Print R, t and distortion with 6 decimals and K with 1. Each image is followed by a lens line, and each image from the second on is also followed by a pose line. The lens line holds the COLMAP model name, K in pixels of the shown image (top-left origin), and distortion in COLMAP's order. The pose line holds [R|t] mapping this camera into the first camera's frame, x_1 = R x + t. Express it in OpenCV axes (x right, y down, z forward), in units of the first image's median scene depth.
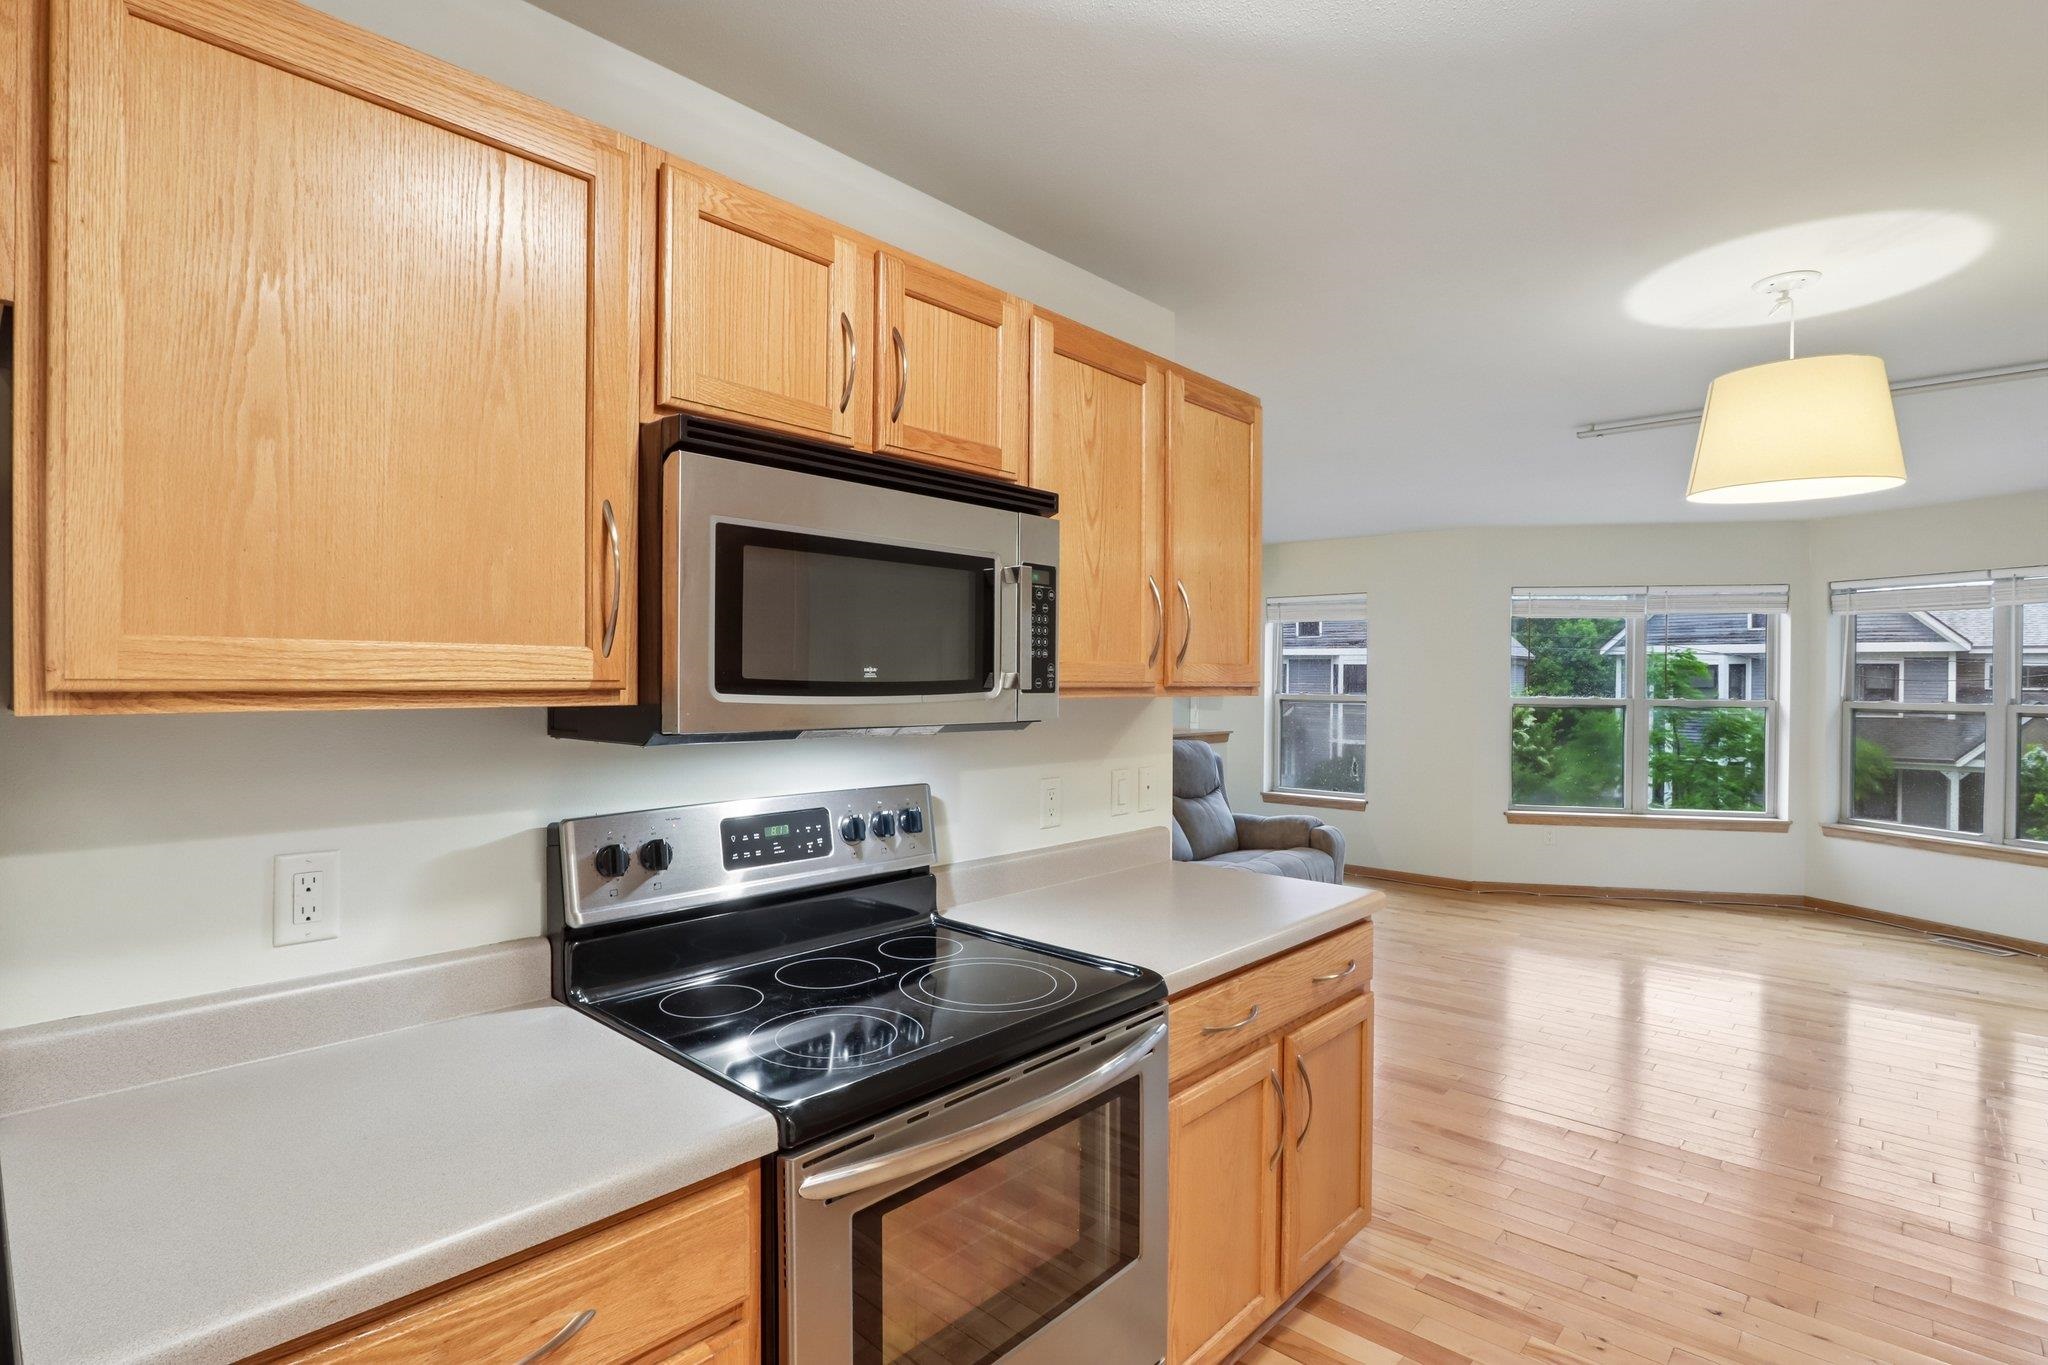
lens RADIAL K [[1002.1, 0, 1006.8], [0, 1002.1, 694.1], [0, 0, 1]] dist [-0.021961, 0.003439]
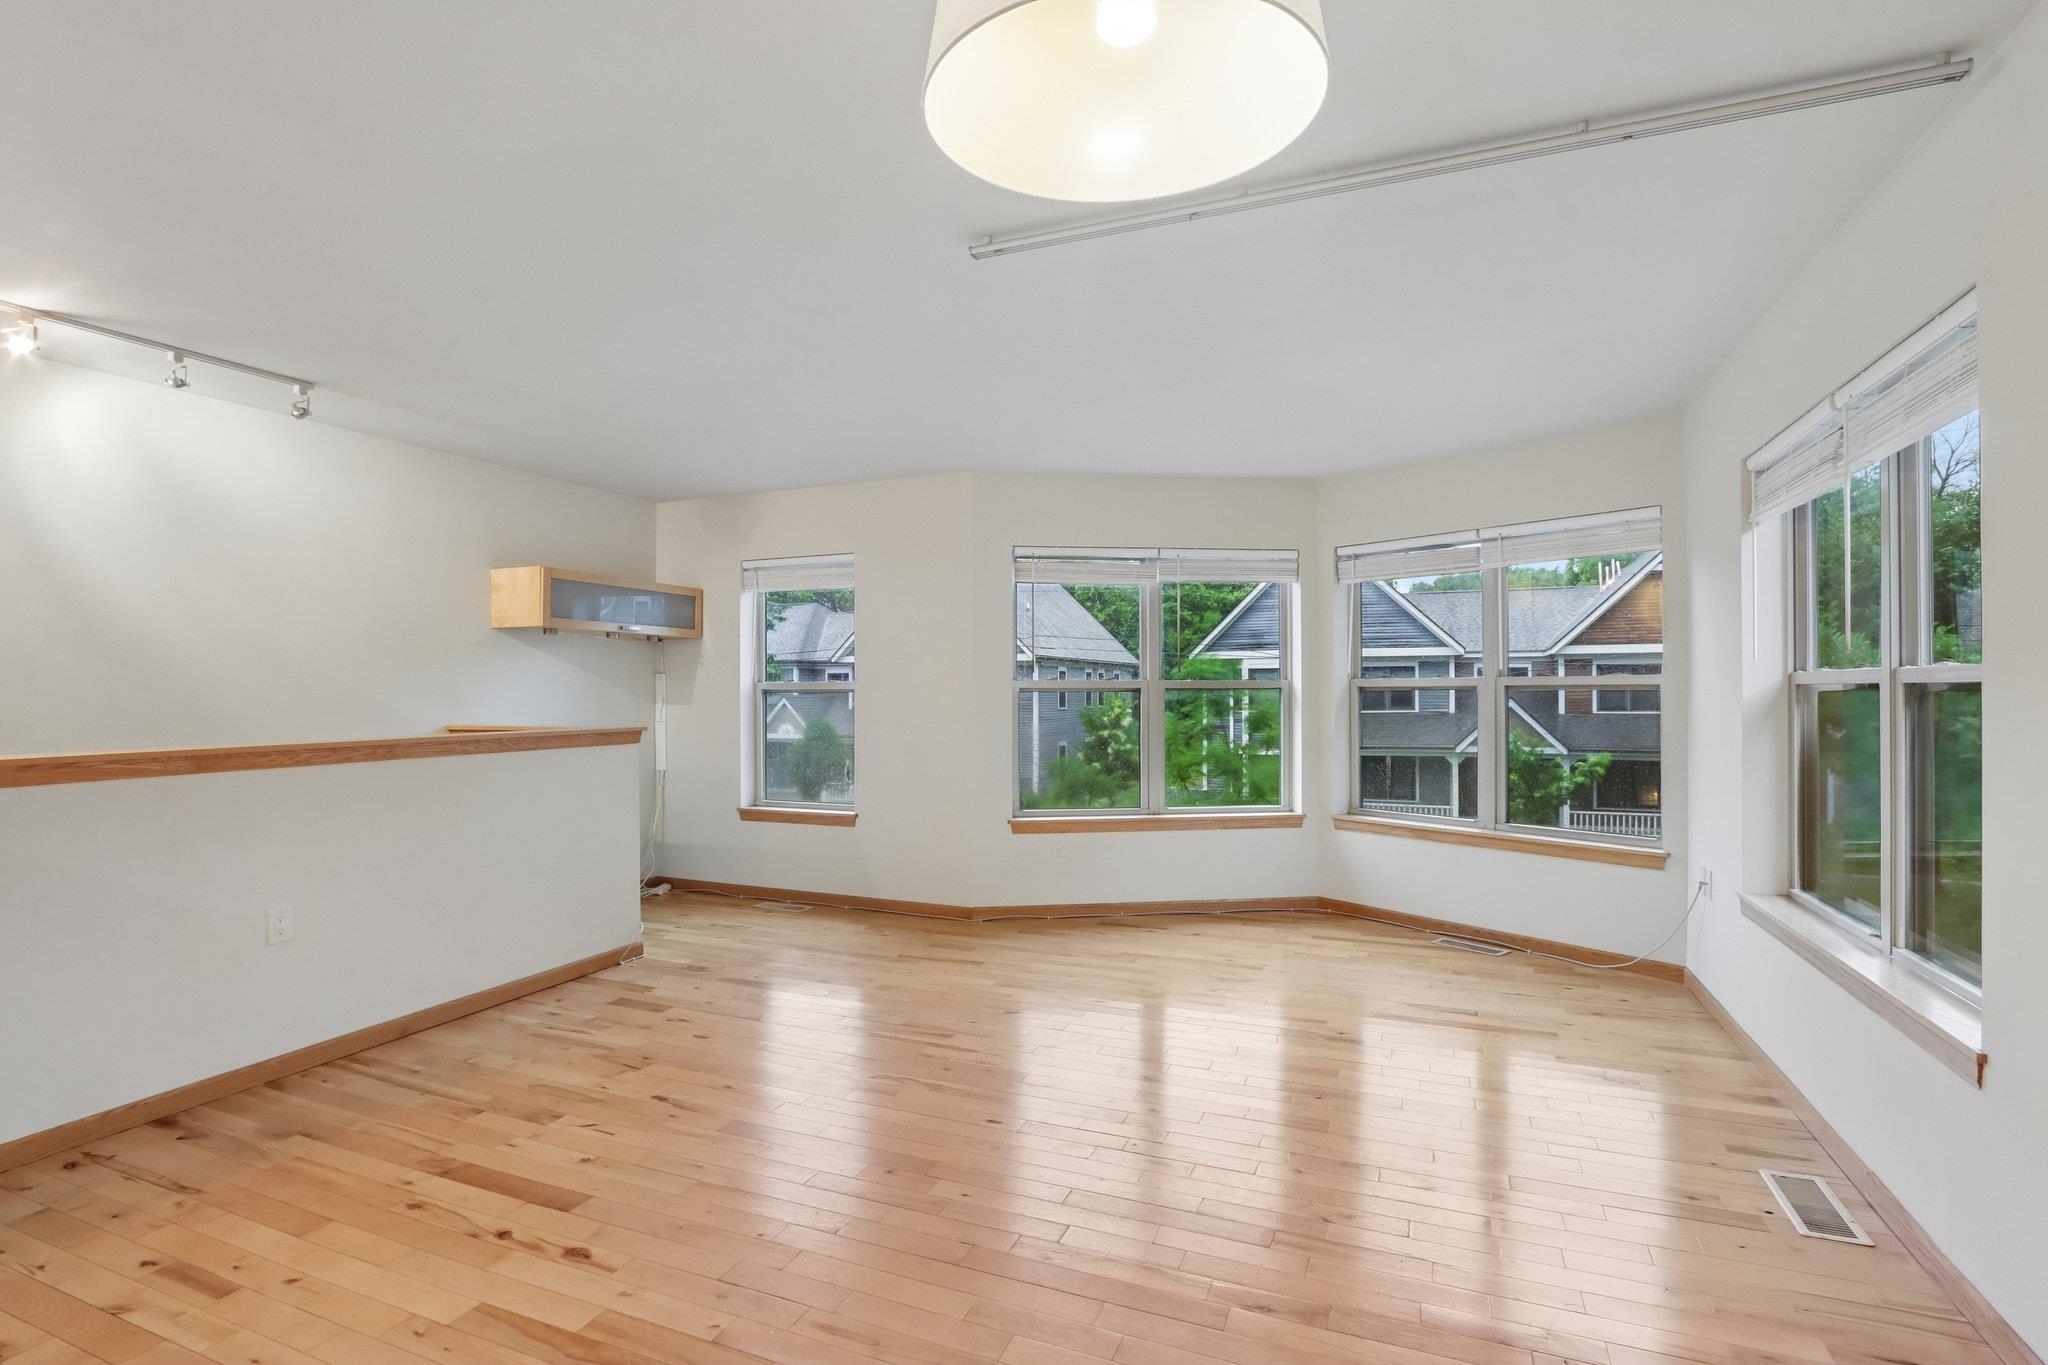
lens RADIAL K [[1002.1, 0, 1004.8], [0, 1002.1, 693.3], [0, 0, 1]] dist [-0.021961, 0.003439]
pose [[0.941952, -0.010361, 0.335587, 0.227564], [0.014482, 0.999847, -0.009780, 0.023241], [-0.335435, 0.014072, 0.941958, 0.230685]]
